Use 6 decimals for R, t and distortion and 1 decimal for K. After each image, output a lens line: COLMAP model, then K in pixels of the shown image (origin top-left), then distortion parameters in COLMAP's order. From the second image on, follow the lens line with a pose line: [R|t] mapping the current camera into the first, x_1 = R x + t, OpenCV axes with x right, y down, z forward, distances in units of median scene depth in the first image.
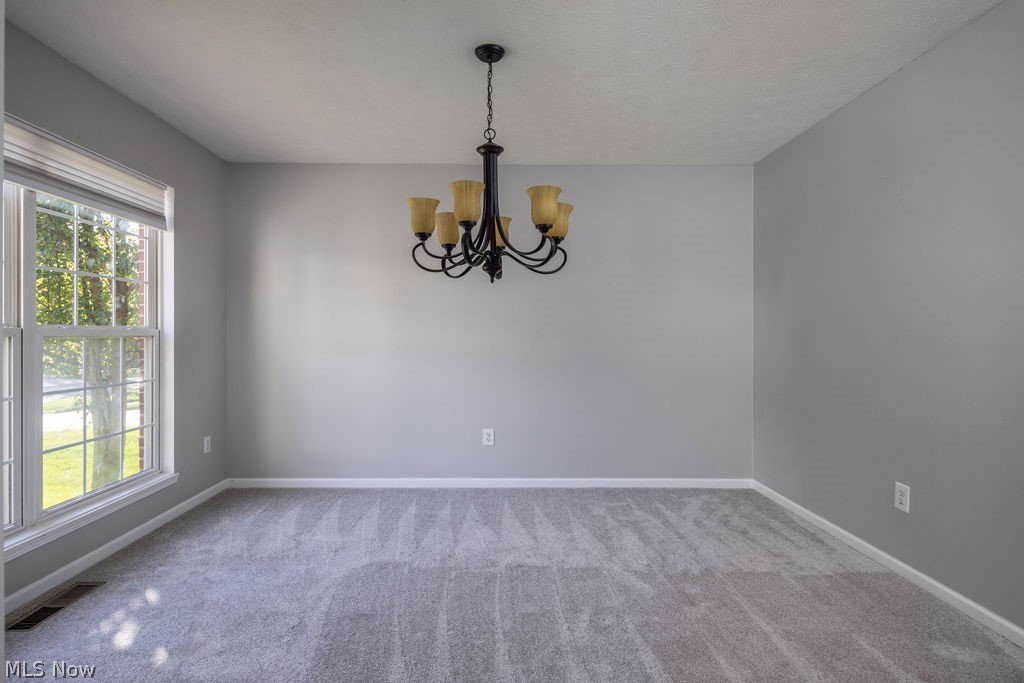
lens RADIAL K [[499.5, 0, 509.9], [0, 499.5, 341.5], [0, 0, 1]] dist [0.001299, -0.000309]
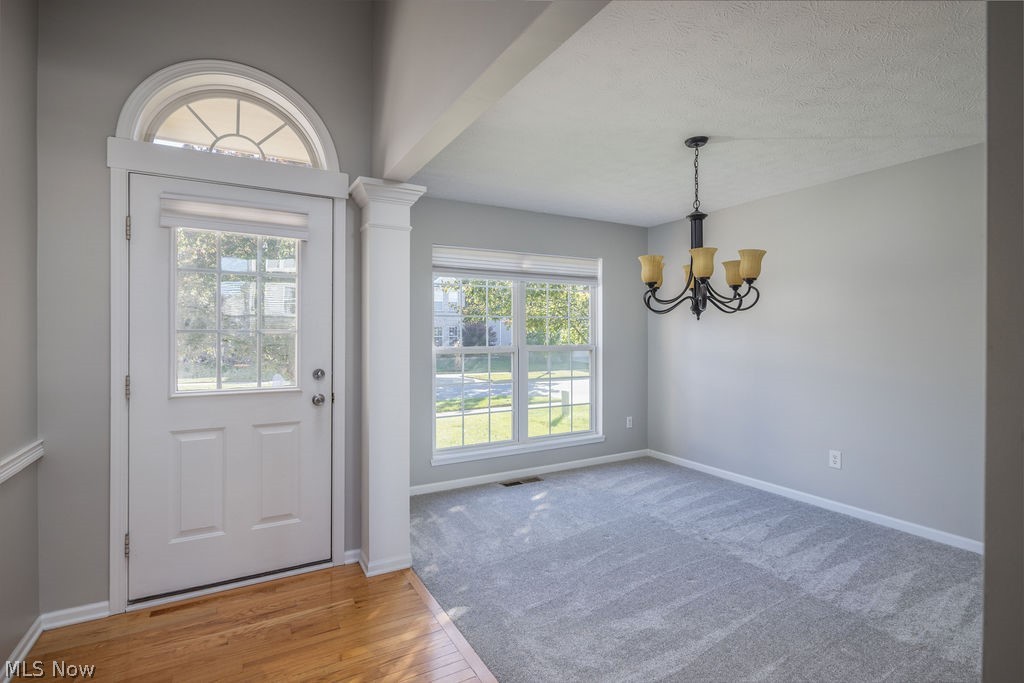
lens RADIAL K [[499.5, 0, 517.8], [0, 499.5, 341.0], [0, 0, 1]] dist [0.001299, -0.000309]
pose [[0.481255, 0.008471, -0.876540, 0.628078], [-0.006548, 0.999960, 0.006069, -0.050350], [0.876556, 0.002819, 0.481292, -0.013697]]
